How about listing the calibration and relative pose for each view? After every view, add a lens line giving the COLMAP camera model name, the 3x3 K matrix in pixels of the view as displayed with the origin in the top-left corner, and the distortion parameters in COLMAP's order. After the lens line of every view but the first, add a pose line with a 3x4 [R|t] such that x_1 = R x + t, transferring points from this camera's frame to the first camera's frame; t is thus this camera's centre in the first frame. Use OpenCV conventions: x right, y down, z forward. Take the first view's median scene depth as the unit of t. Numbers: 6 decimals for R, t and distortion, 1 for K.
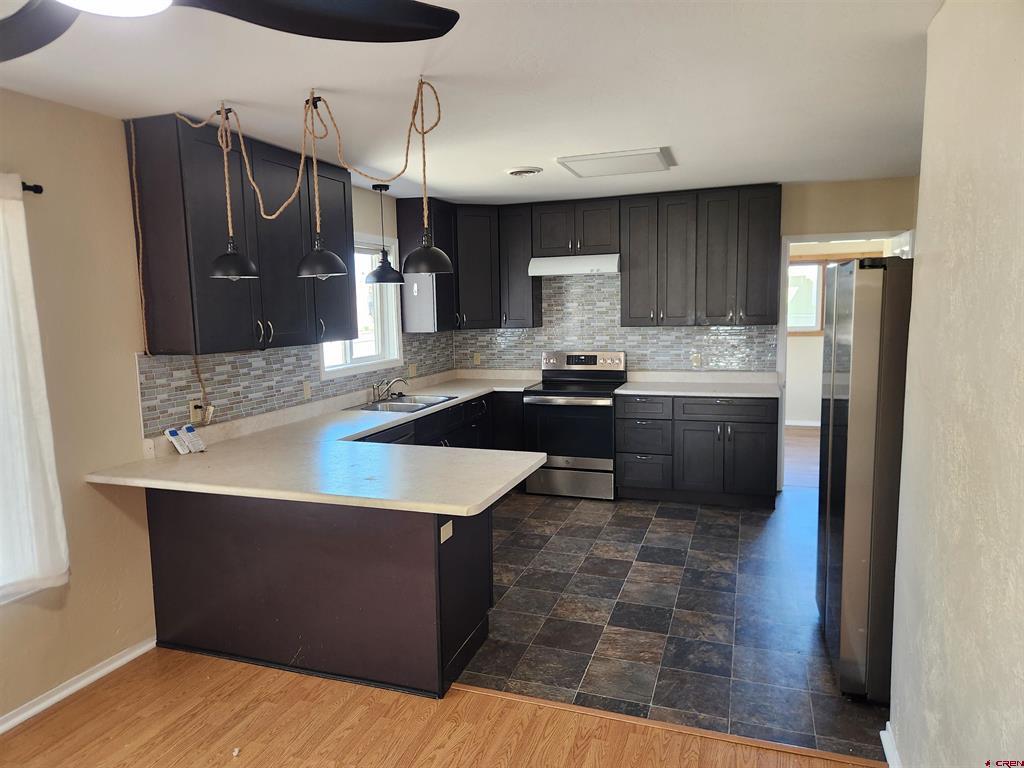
lens RADIAL K [[685.0, 0, 507.1], [0, 685.0, 383.6], [0, 0, 1]] dist [0.022757, -0.001421]
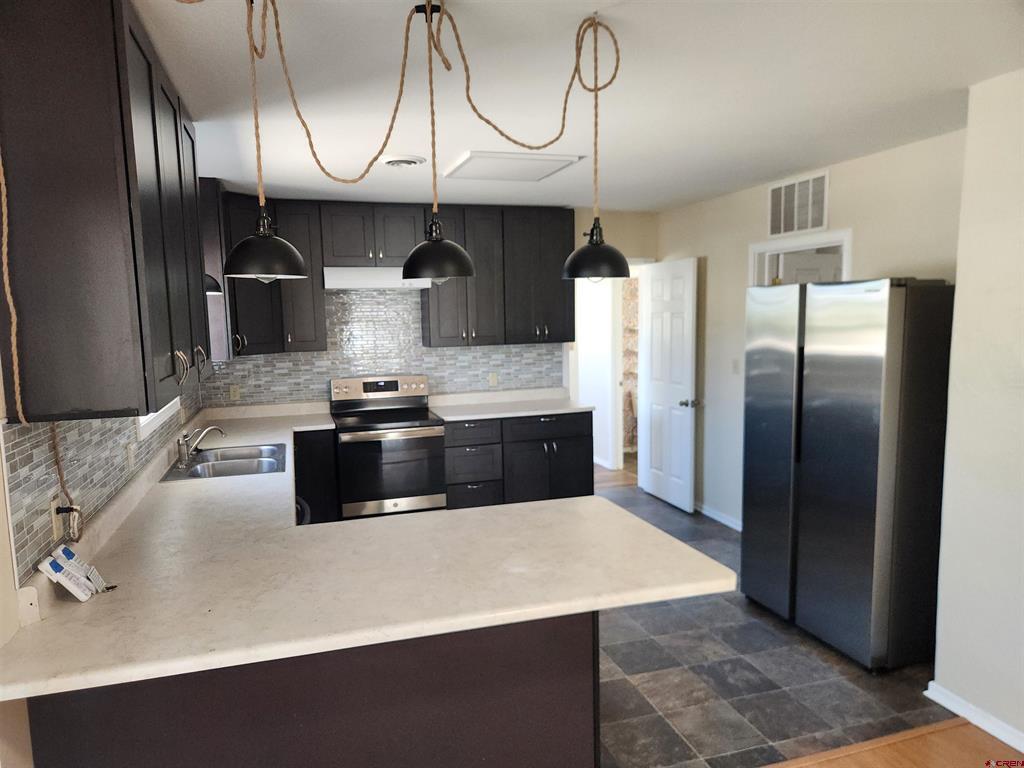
lens RADIAL K [[685.0, 0, 510.1], [0, 685.0, 387.1], [0, 0, 1]] dist [0.022757, -0.001421]
pose [[0.800203, -0.058413, 0.596877, -0.295232], [0.073359, 0.997305, -0.000748, -0.021905], [-0.595225, 0.044385, 0.802332, 0.209593]]
